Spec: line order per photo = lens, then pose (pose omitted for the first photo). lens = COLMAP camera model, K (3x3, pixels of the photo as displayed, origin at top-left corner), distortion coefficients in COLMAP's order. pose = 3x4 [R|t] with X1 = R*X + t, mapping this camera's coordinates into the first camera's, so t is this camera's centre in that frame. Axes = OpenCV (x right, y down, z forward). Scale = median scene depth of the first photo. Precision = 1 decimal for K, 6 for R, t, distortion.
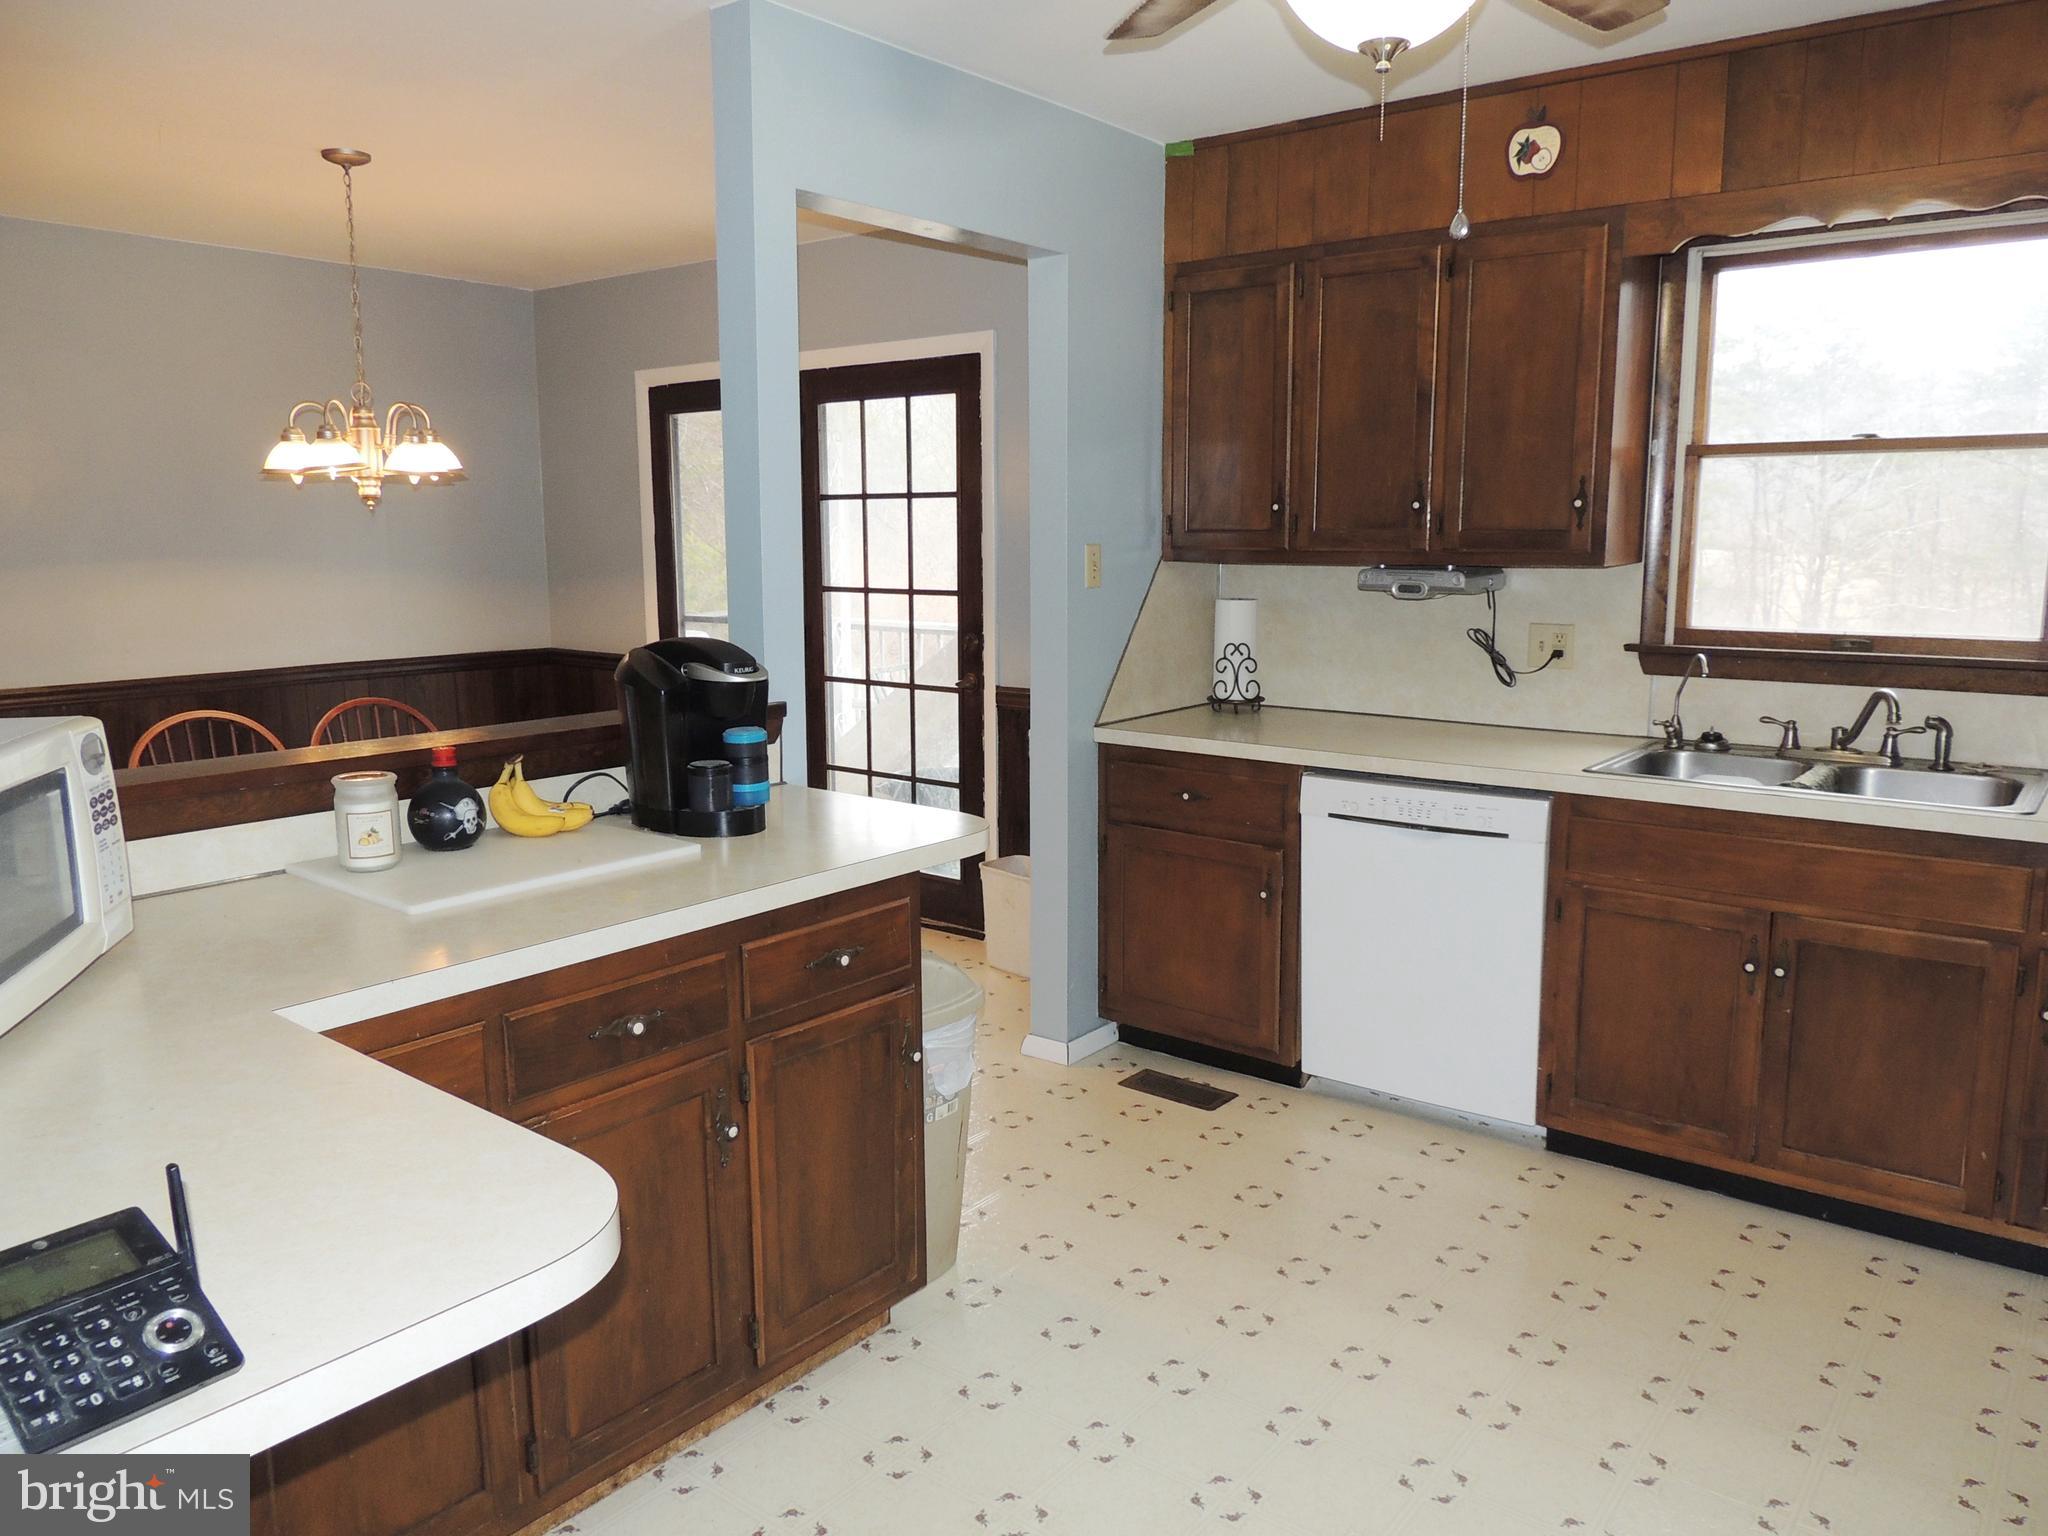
lens RADIAL K [[1486.2, 0, 1019.7], [0, 1486.2, 777.7], [0, 0, 1]] dist [-0.019890, -0.000690]
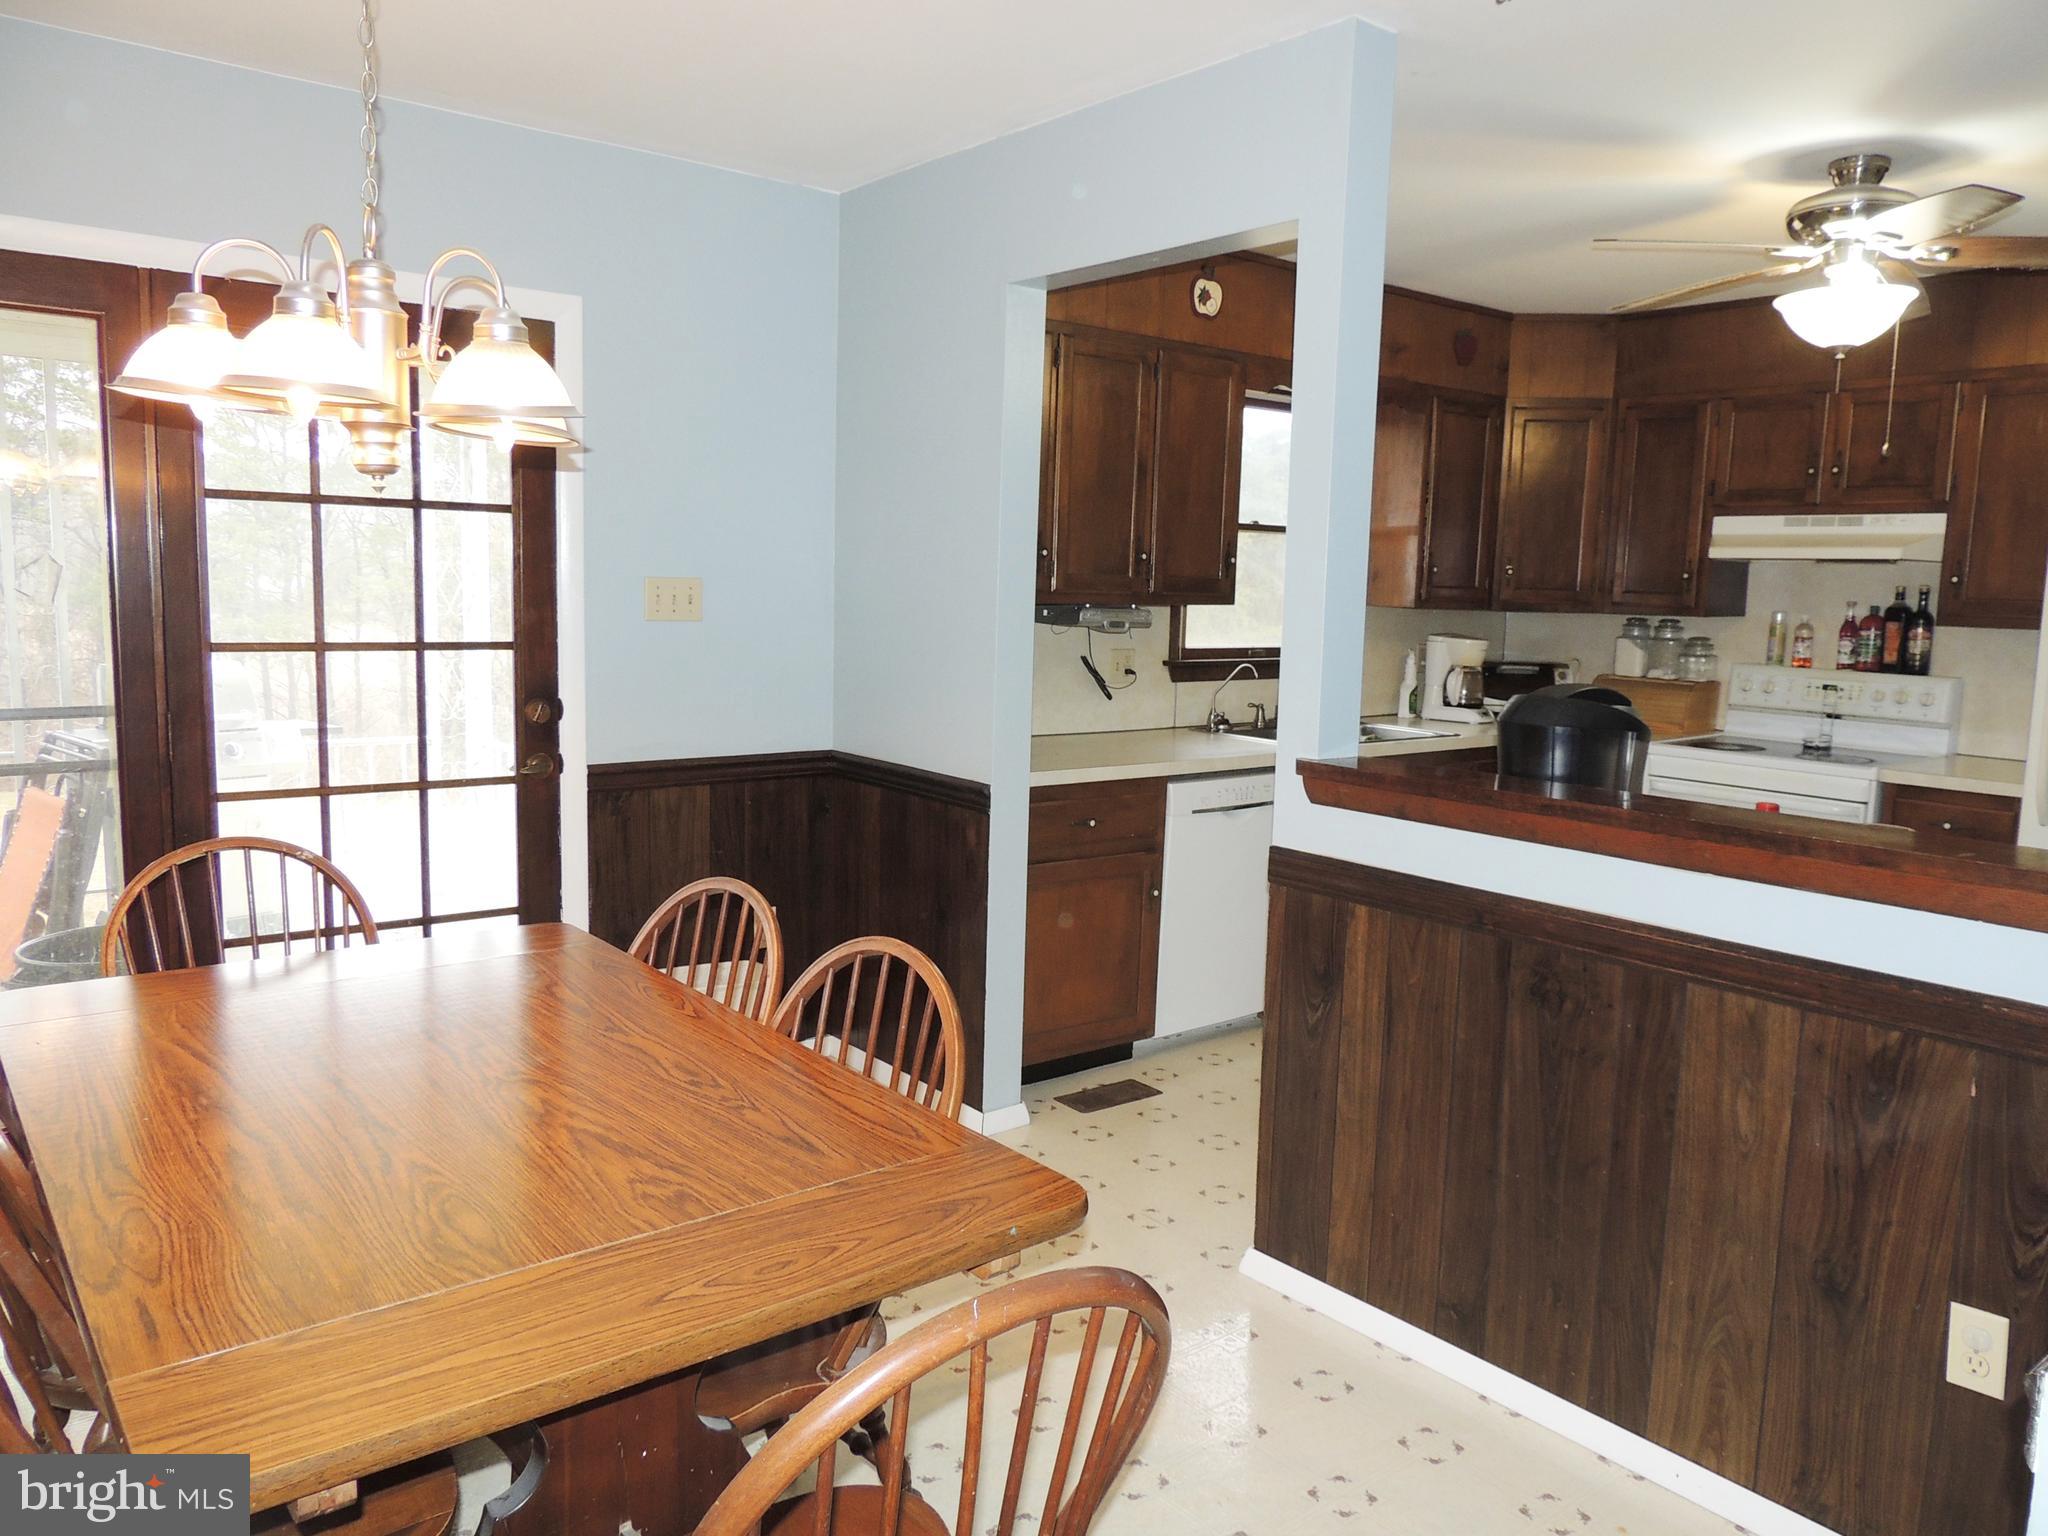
lens RADIAL K [[1462.7, 0, 1035.1], [0, 1462.7, 769.3], [0, 0, 1]] dist [-0.024307, 0.003752]
pose [[0.218292, -0.118921, 0.968611, -0.952321], [0.136150, 0.986551, 0.090440, -0.132052], [-0.966339, 0.112134, 0.231548, 0.829995]]
